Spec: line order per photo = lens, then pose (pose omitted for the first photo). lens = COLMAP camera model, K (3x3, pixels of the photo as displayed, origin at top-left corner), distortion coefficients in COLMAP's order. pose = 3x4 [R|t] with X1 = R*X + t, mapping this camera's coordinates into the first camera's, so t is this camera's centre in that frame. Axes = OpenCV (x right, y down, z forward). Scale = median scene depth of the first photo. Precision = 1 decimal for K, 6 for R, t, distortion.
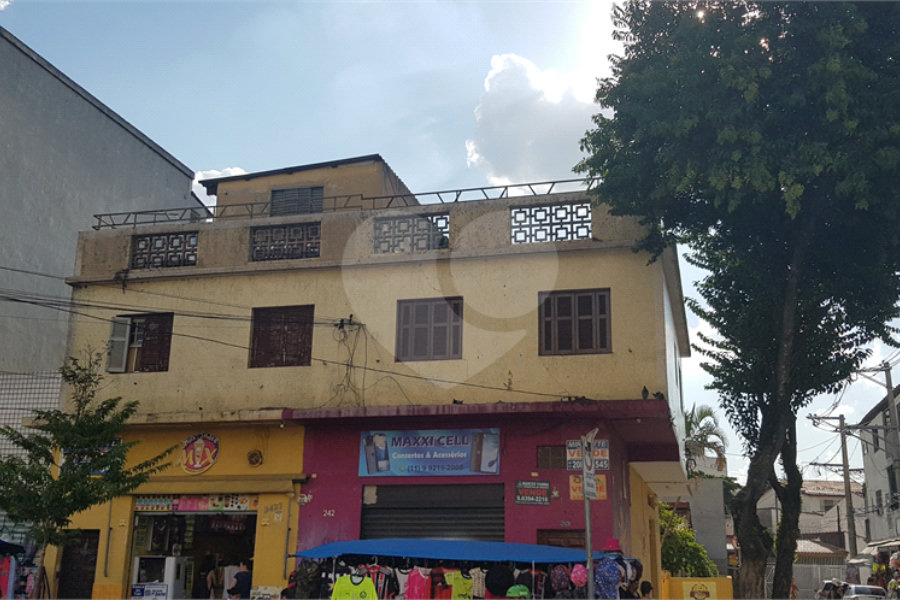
lens RADIAL K [[1005.1, 0, 476.4], [0, 1005.1, 293.1], [0, 0, 1]] dist [0.050082, 0.000000]
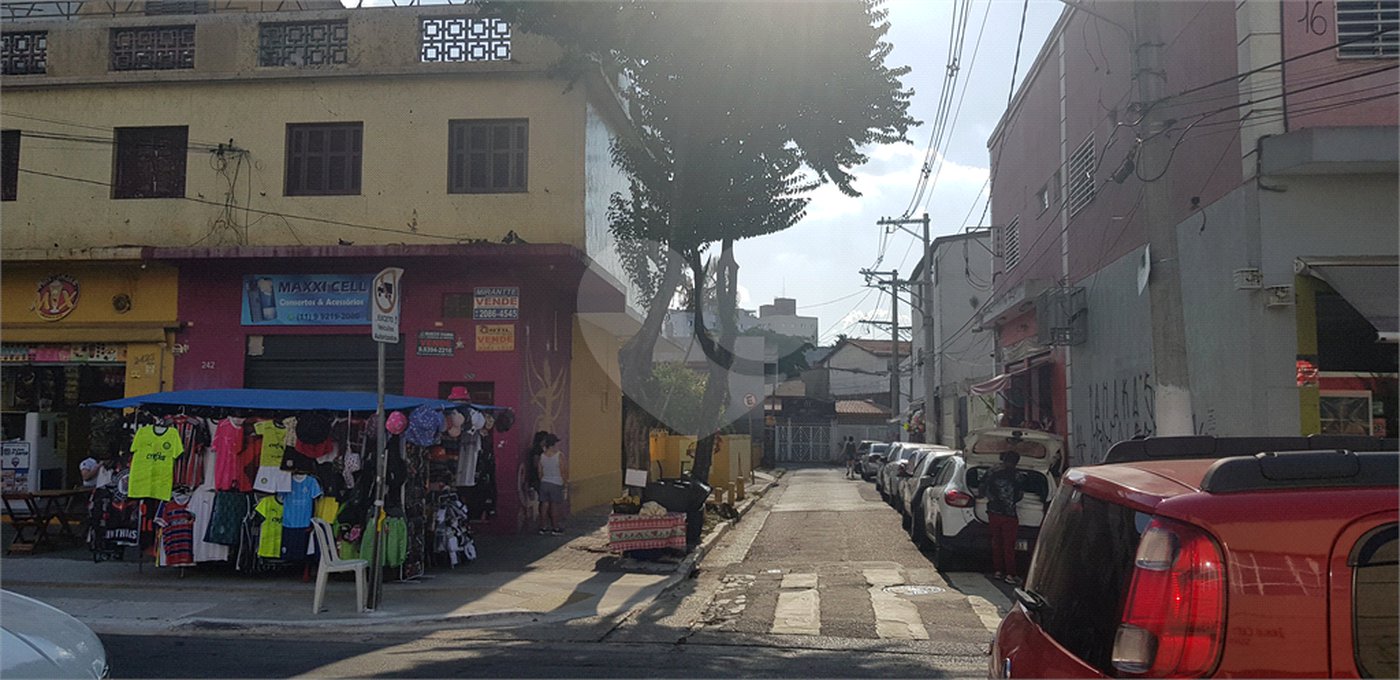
lens RADIAL K [[1140.8, 0, 718.2], [0, 1140.8, 362.7], [0, 0, 1]] dist [0.065895, -0.119545]
pose [[0.989677, 0.003156, 0.143278, 0.147283], [-0.031892, 0.979539, 0.198712, 0.000062], [-0.139720, -0.201230, 0.969528, -0.045011]]
